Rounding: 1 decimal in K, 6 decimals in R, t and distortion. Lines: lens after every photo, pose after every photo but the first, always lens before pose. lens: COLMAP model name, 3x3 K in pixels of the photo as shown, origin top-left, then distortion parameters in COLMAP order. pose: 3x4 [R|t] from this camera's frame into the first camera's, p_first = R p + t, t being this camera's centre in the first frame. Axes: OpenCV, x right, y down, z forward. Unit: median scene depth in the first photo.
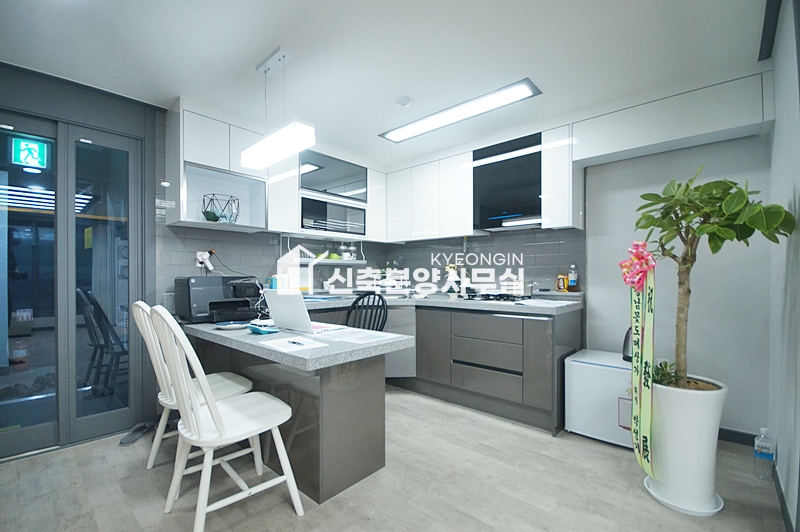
lens RADIAL K [[348.7, 0, 397.8], [0, 348.7, 274.9], [0, 0, 1]] dist [-0.010992, -0.000452]
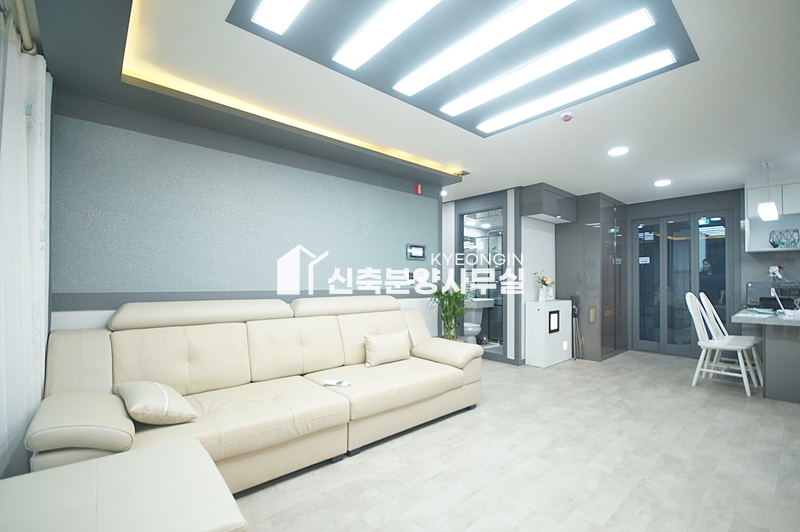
lens RADIAL K [[348.7, 0, 397.8], [0, 348.7, 274.9], [0, 0, 1]] dist [-0.010992, -0.000452]
pose [[-0.125952, -0.020377, -0.991827, 1.308675], [-0.005620, 0.999788, -0.019827, 0.011529], [0.992020, 0.003077, -0.126040, -0.532909]]
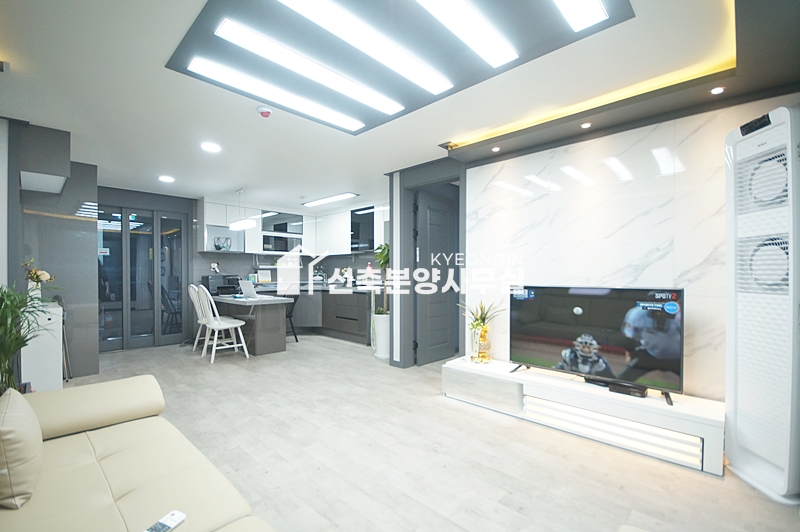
lens RADIAL K [[348.7, 0, 397.8], [0, 348.7, 274.9], [0, 0, 1]] dist [-0.010992, -0.000452]
pose [[0.999721, -0.002535, -0.023499, 0.657839], [0.002552, 0.999996, 0.000701, 0.003770], [0.023497, -0.000761, 0.999724, -1.182891]]
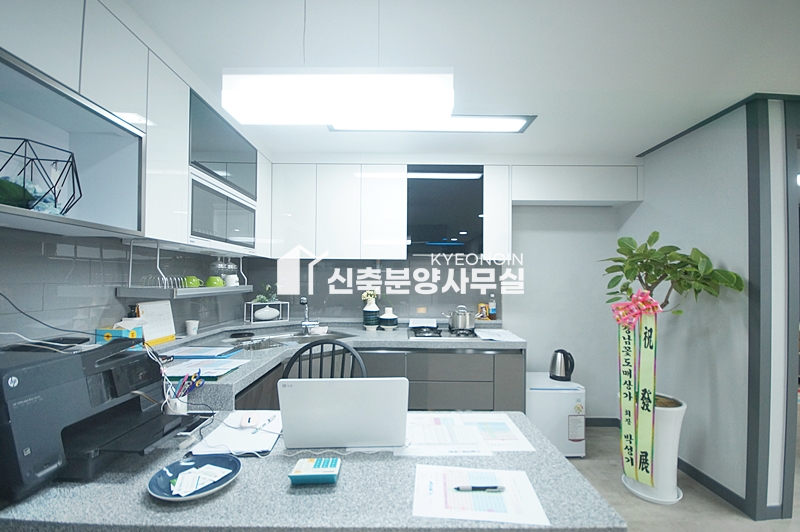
lens RADIAL K [[348.7, 0, 397.8], [0, 348.7, 274.9], [0, 0, 1]] dist [-0.010992, -0.000452]
pose [[0.745501, 0.016006, 0.666312, -0.491456], [-0.010910, 0.999871, -0.011811, -0.083288], [-0.666415, 0.001535, 0.745579, 0.449018]]
